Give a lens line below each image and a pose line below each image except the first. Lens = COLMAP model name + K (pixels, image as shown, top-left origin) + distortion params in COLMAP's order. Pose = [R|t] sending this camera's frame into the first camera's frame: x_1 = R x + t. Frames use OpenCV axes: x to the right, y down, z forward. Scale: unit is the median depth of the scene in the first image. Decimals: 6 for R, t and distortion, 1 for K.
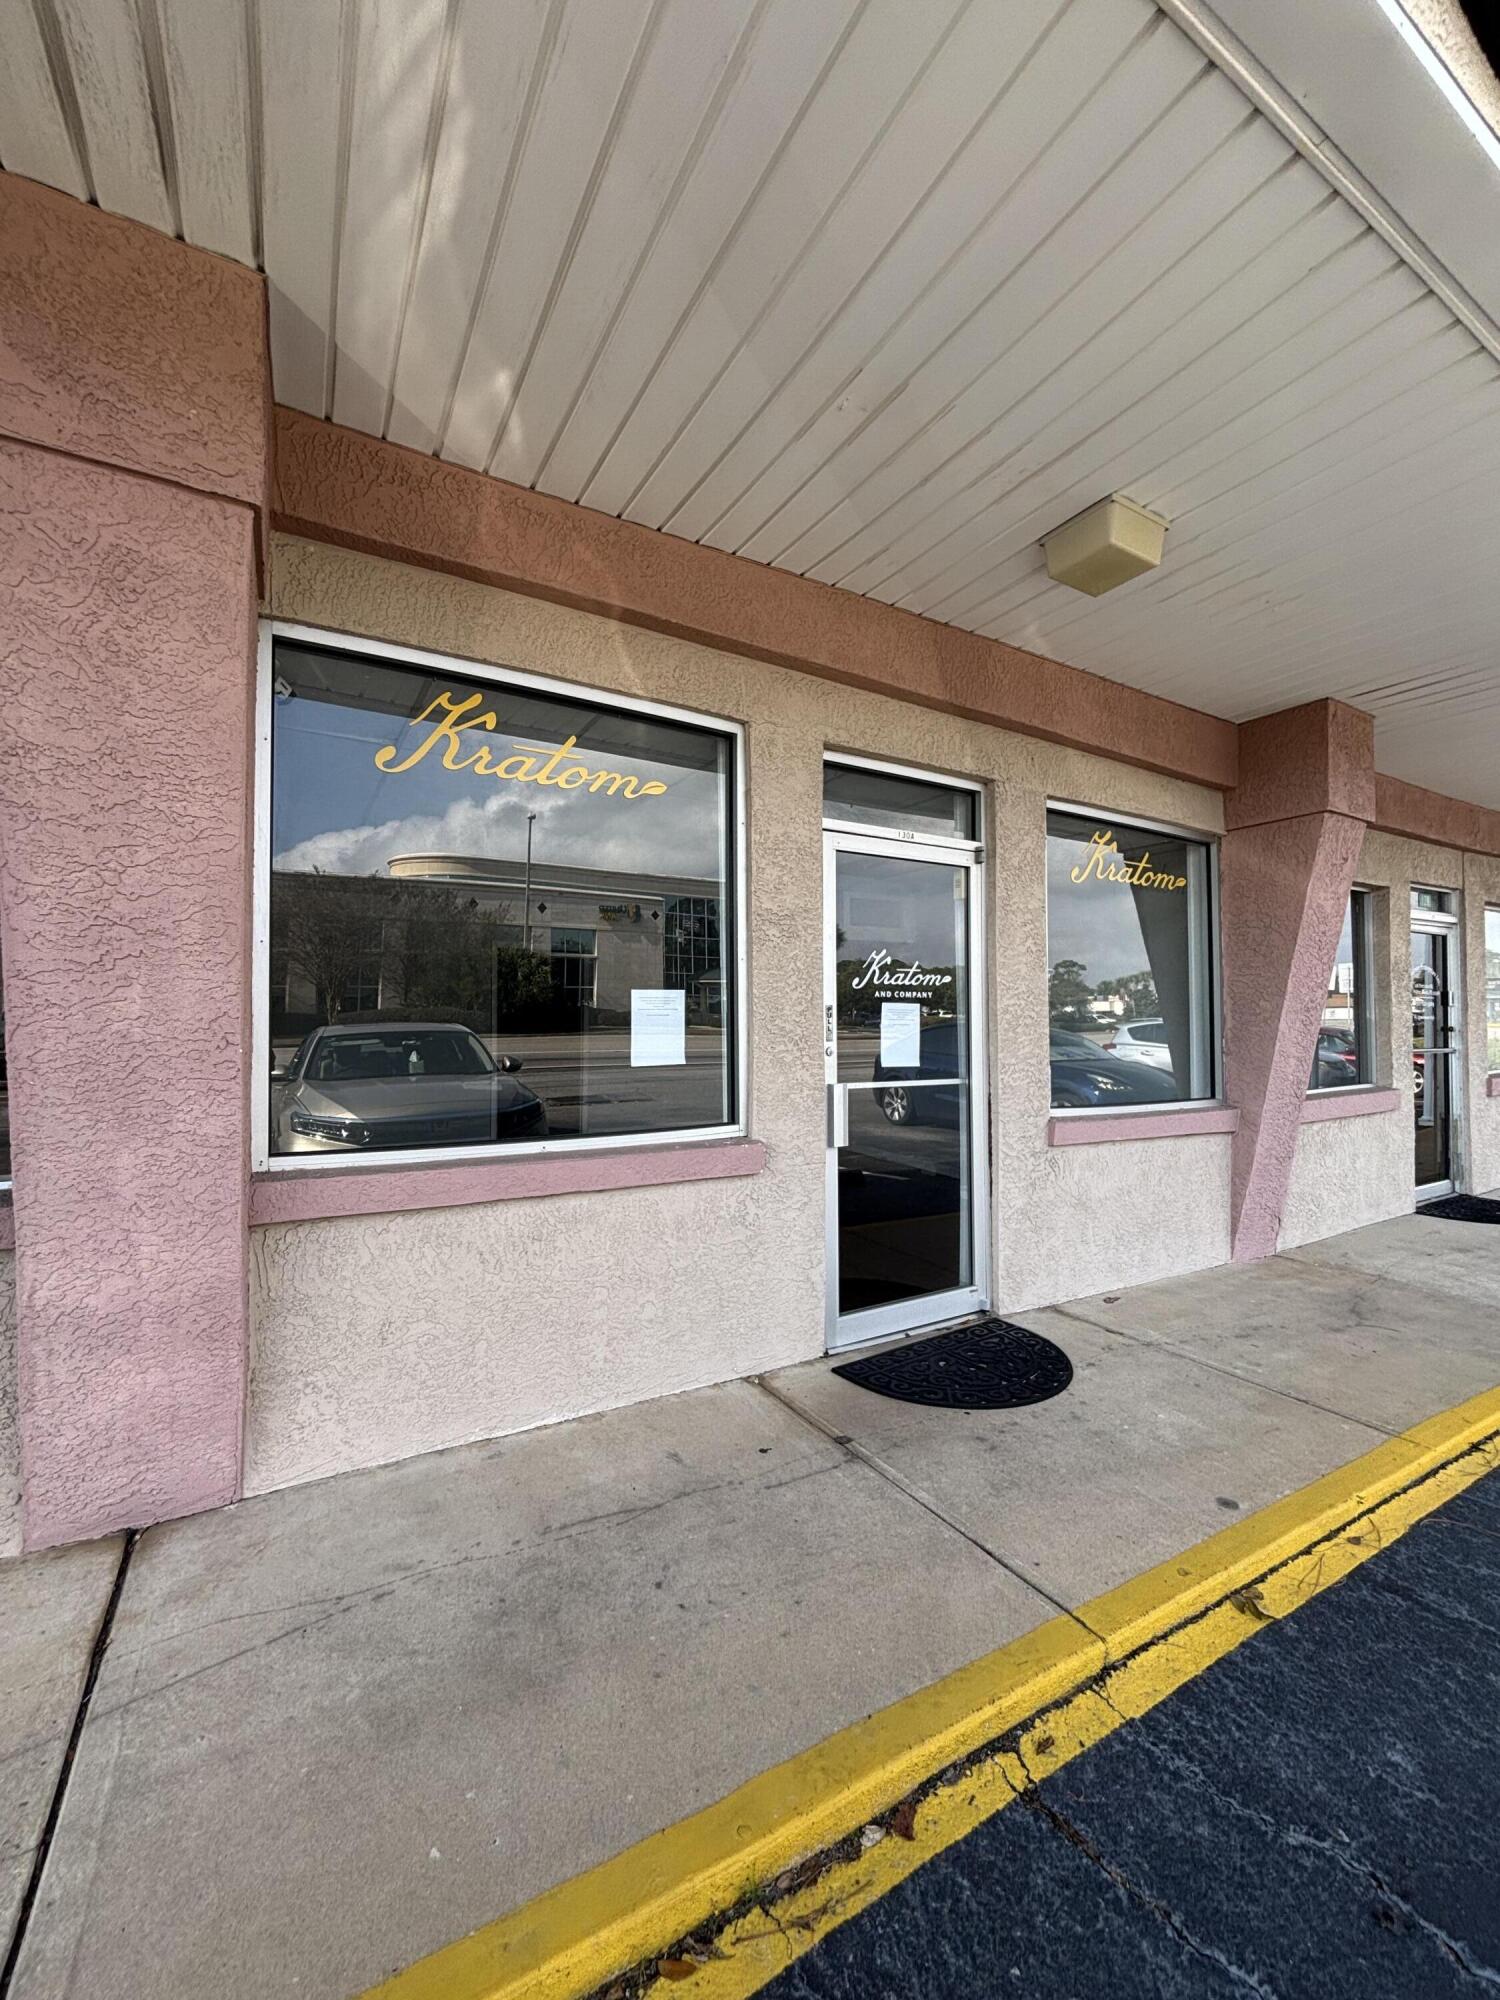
lens RADIAL K [[808.2, 0, 751.9], [0, 808.2, 998.4], [0, 0, 1]] dist [-0.003455, 0.001296]
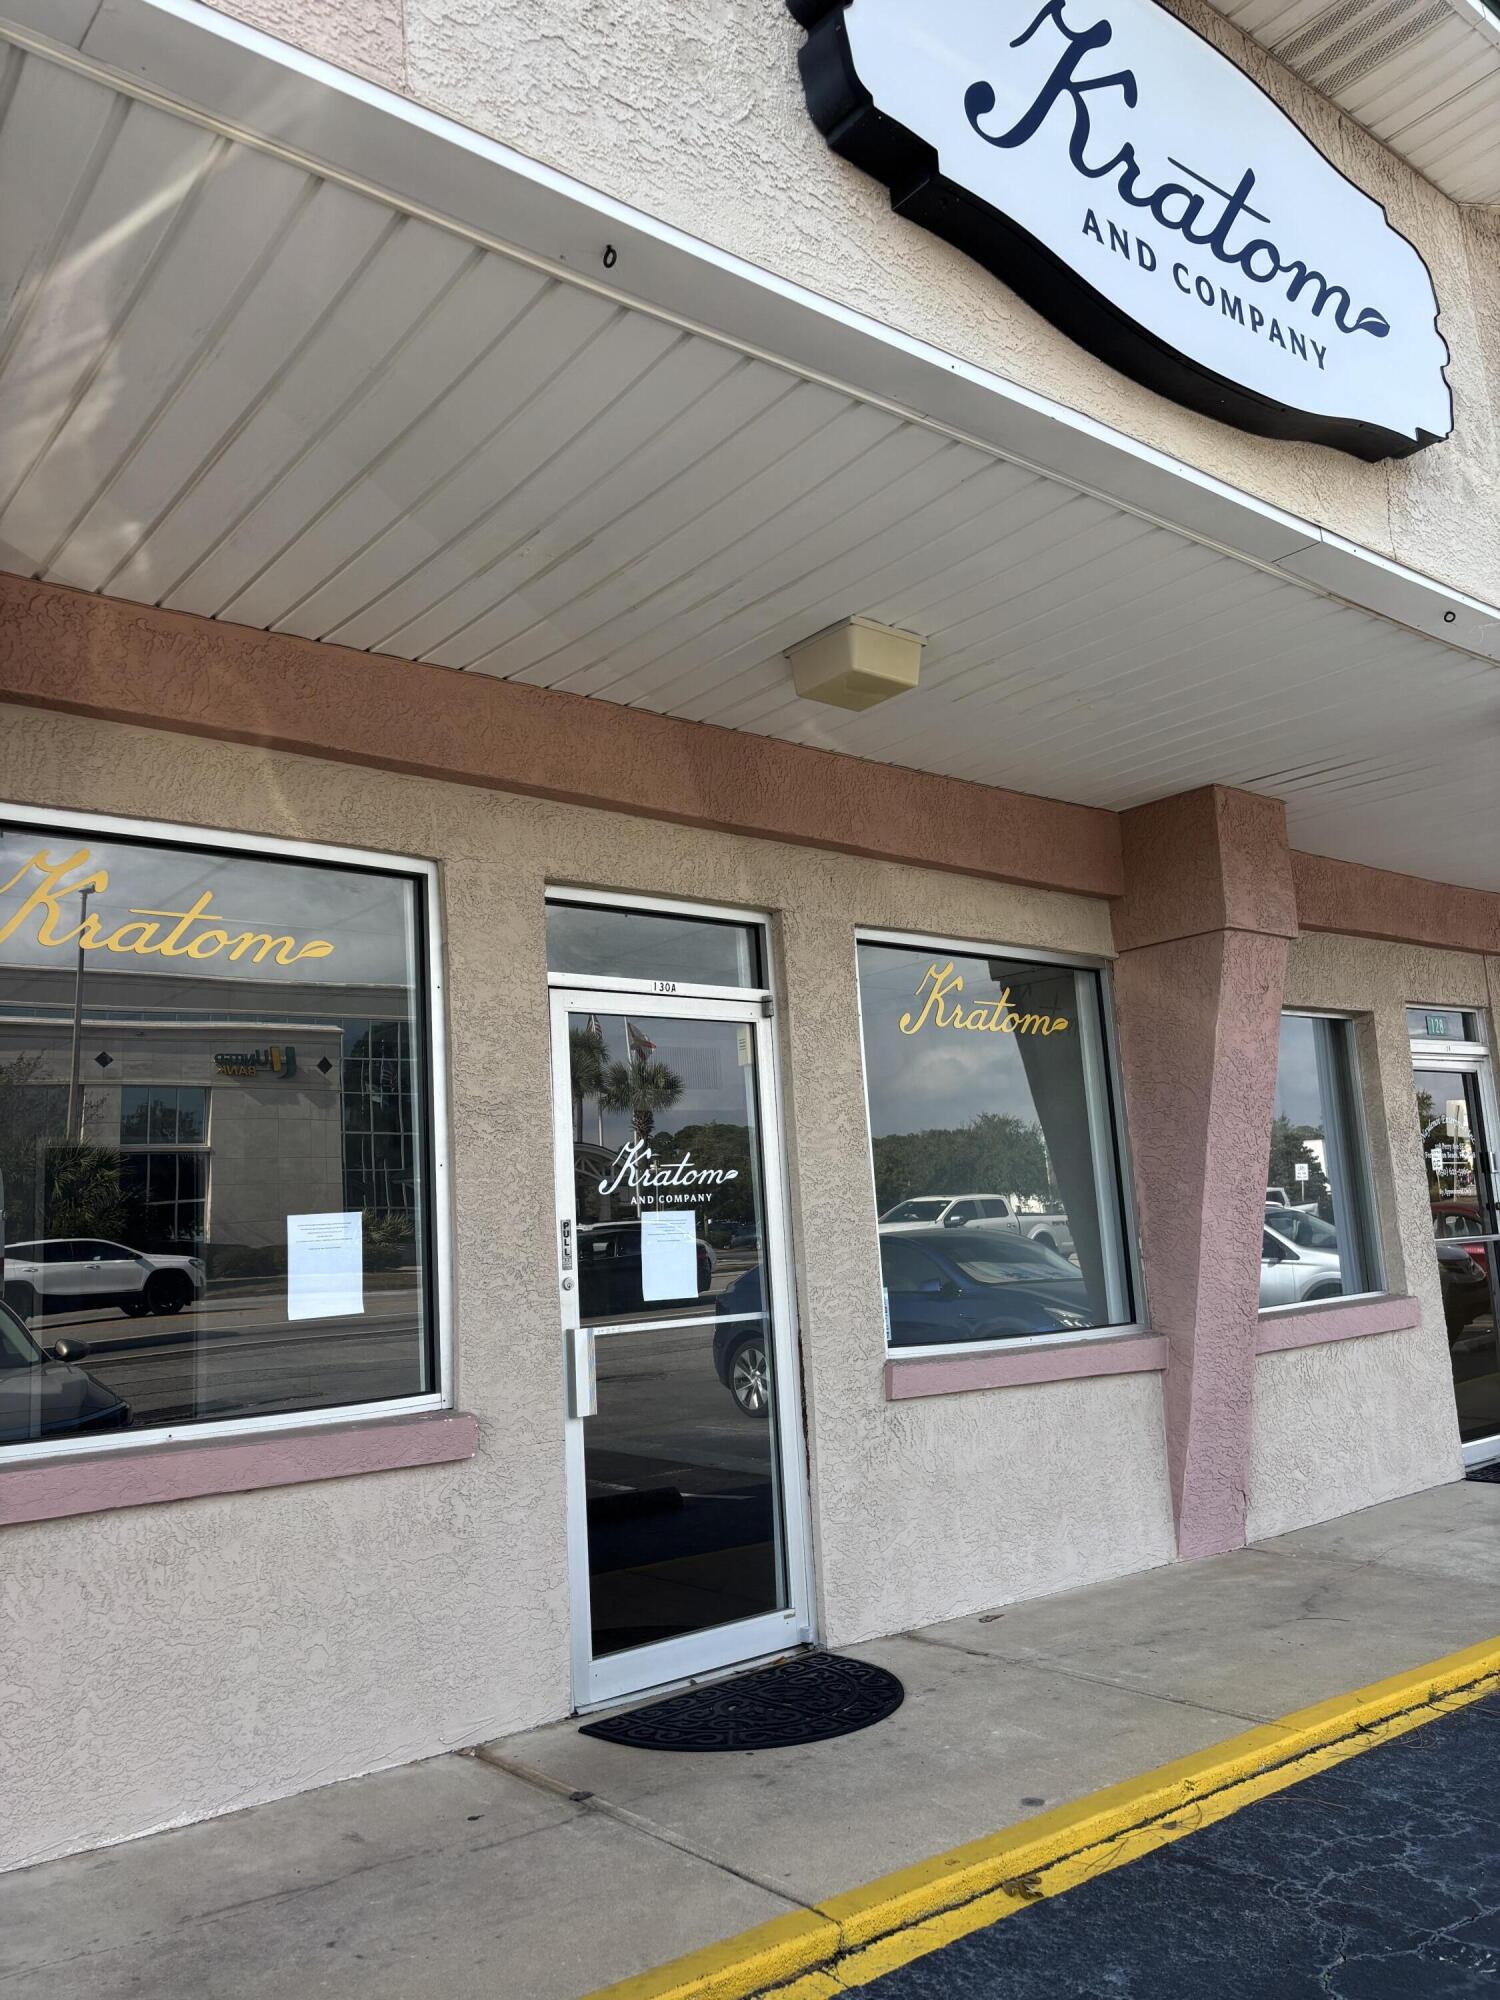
lens RADIAL K [[1520.4, 0, 749.4], [0, 1520.4, 987.0], [0, 0, 1]] dist [0.034865, -0.035277]
pose [[0.987993, -0.030709, 0.151415, 0.061841], [0.051563, 0.989395, -0.135787, -0.006205], [-0.145640, 0.141964, 0.979099, -0.456523]]
